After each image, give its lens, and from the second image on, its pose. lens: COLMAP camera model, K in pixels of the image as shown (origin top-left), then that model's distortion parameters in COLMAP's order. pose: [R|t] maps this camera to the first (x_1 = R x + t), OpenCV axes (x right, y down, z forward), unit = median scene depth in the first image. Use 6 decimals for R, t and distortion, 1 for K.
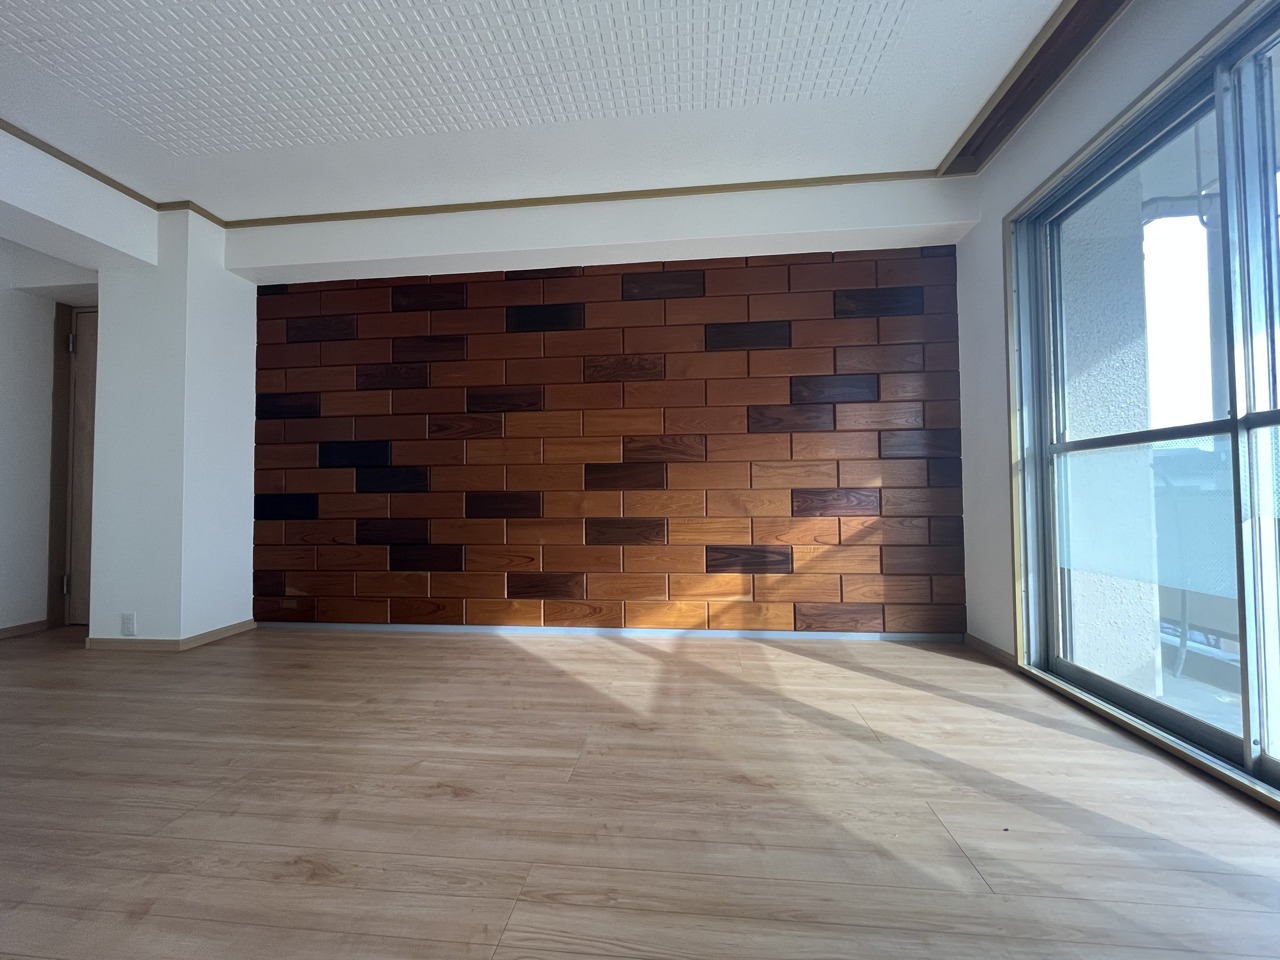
lens RADIAL K [[524.4, 0, 636.3], [0, 524.4, 480.4], [0, 0, 1]] dist [-0.003206, 0.000134]
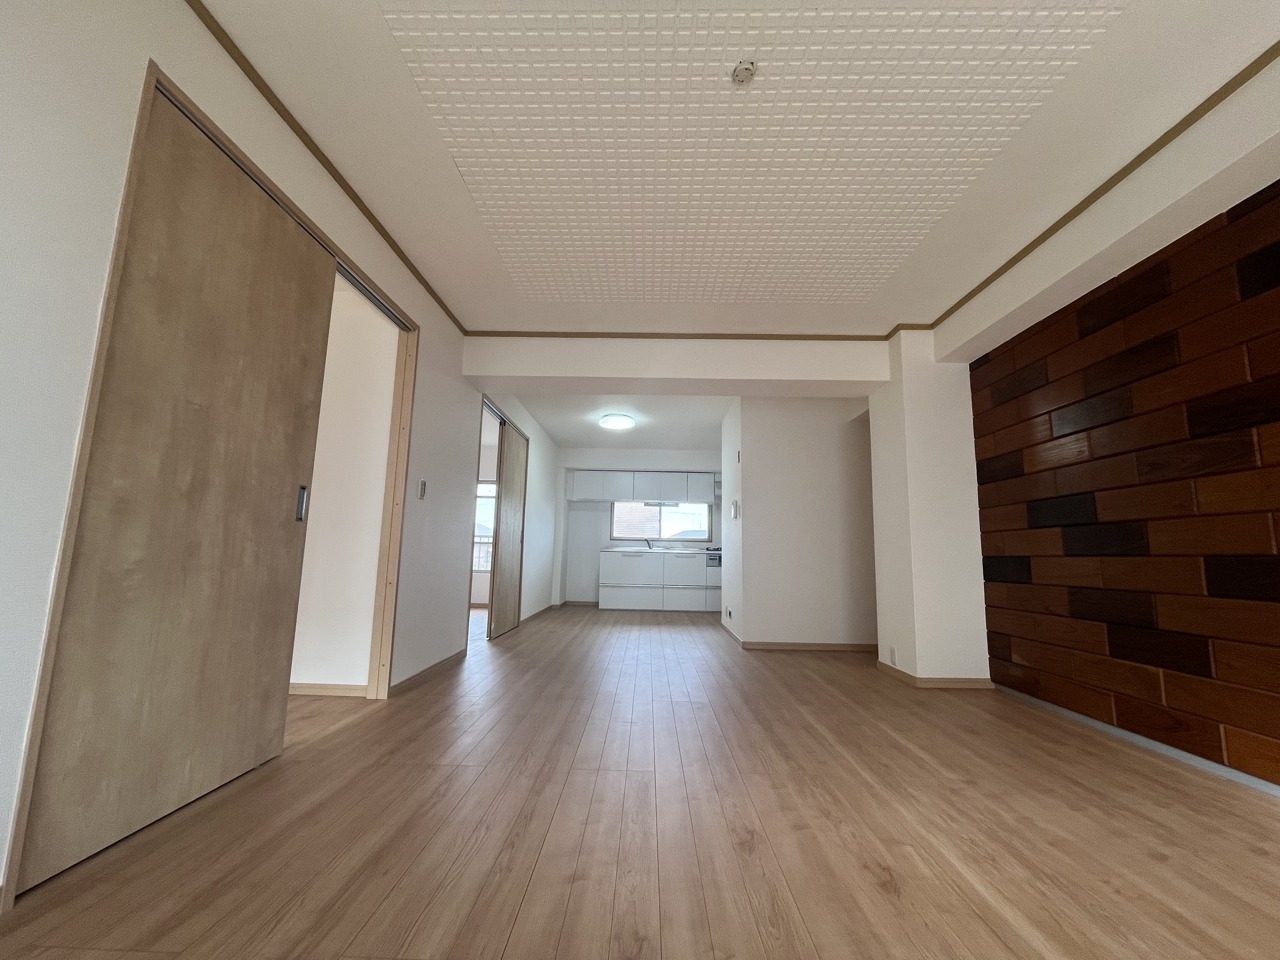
lens RADIAL K [[524.4, 0, 636.3], [0, 524.4, 480.4], [0, 0, 1]] dist [-0.003206, 0.000134]
pose [[0.090248, -0.130896, -0.987280, 0.354448], [0.007075, 0.991384, -0.130793, 0.010655], [0.995894, 0.004819, 0.090396, 0.283182]]
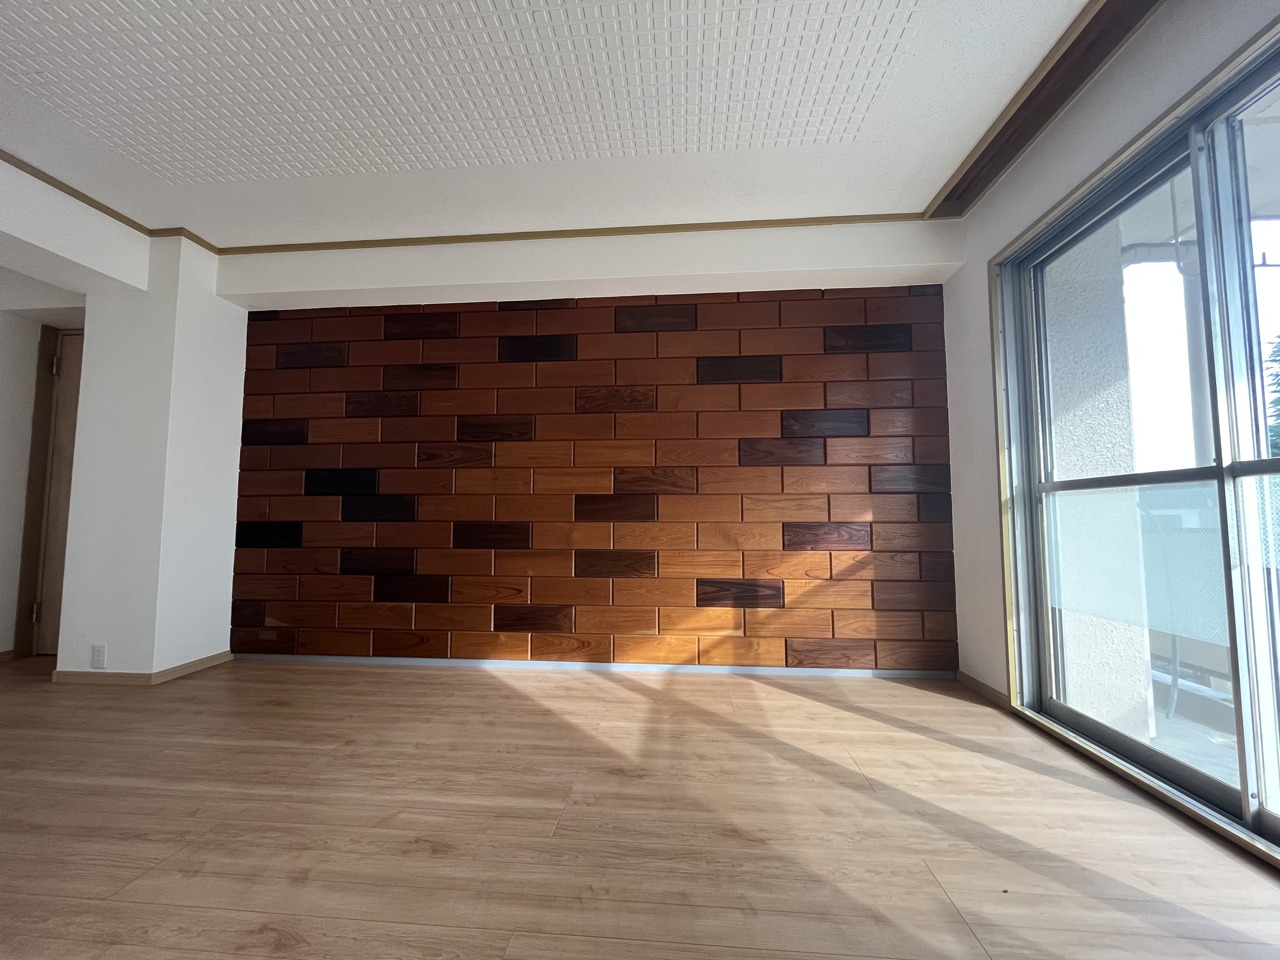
lens RADIAL K [[524.4, 0, 636.3], [0, 524.4, 480.4], [0, 0, 1]] dist [-0.003206, 0.000134]
pose [[0.999786, 0.010887, 0.017567, -0.000511], [-0.010143, 0.999070, -0.041912, -0.022396], [-0.018007, 0.041725, 0.998967, 0.007293]]
